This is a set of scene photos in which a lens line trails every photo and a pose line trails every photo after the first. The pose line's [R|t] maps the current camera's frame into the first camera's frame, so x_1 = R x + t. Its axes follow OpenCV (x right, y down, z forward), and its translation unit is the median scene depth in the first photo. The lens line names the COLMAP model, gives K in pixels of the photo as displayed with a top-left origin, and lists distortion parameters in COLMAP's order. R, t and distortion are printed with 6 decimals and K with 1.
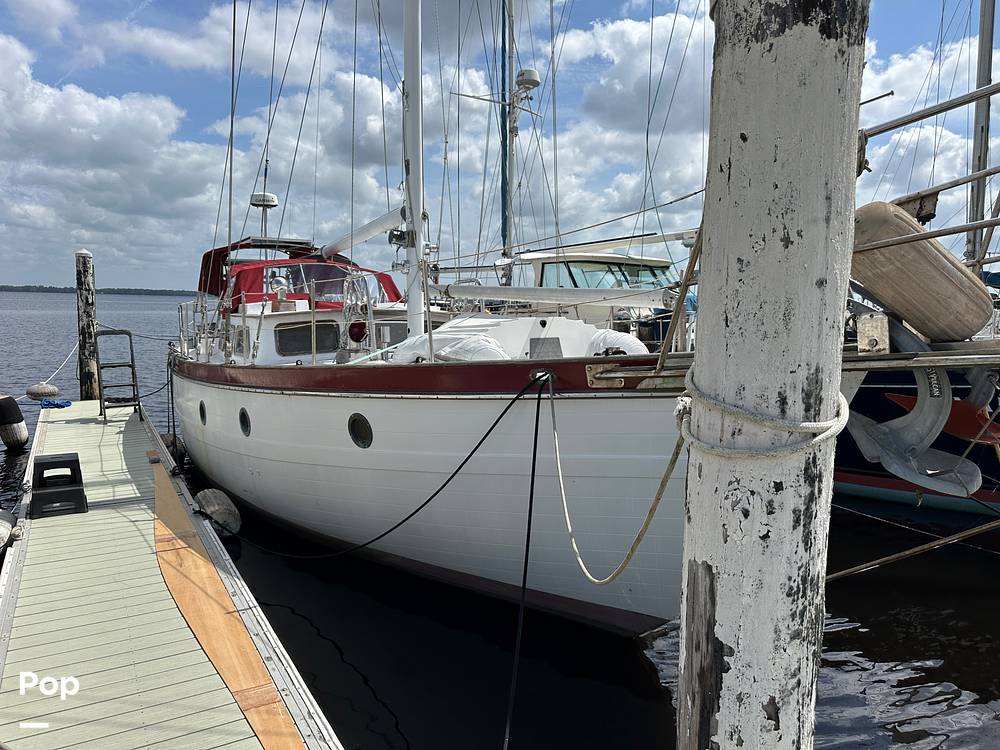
lens RADIAL K [[705.3, 0, 500.6], [0, 705.3, 377.3], [0, 0, 1]] dist [0.047654, -0.059441]
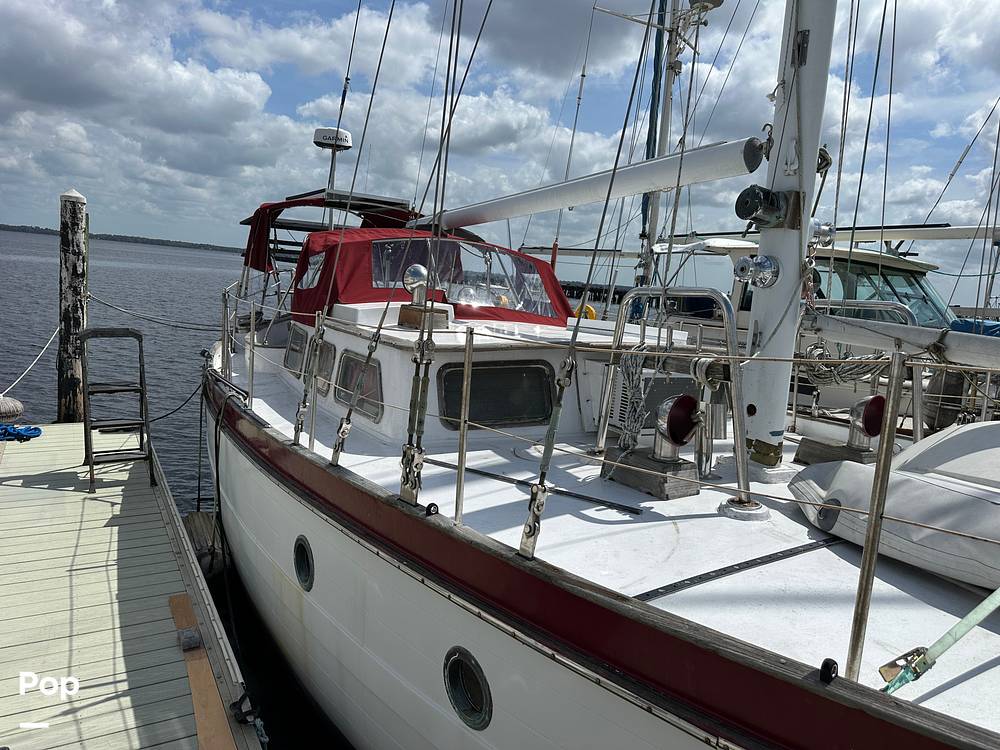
lens RADIAL K [[705.3, 0, 491.0], [0, 705.3, 366.1], [0, 0, 1]] dist [0.047654, -0.059441]
pose [[0.997764, 0.066838, 0.000446, -0.436287], [-0.066831, 0.997512, 0.022450, -0.134098], [0.001056, -0.022429, 0.999748, 0.776168]]
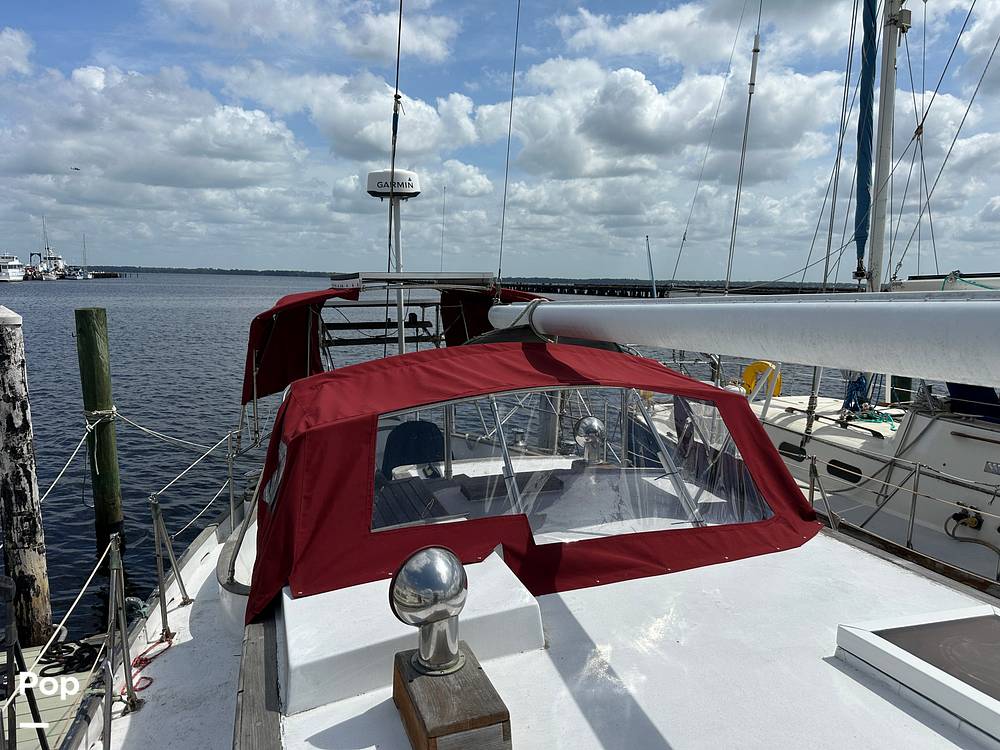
lens RADIAL K [[705.3, 0, 501.5], [0, 705.3, 371.5], [0, 0, 1]] dist [0.047654, -0.059441]
pose [[0.982873, 0.016124, -0.183576, -0.446461], [-0.012057, 0.999657, 0.023254, -0.346532], [0.183888, -0.020642, 0.982730, 1.398465]]
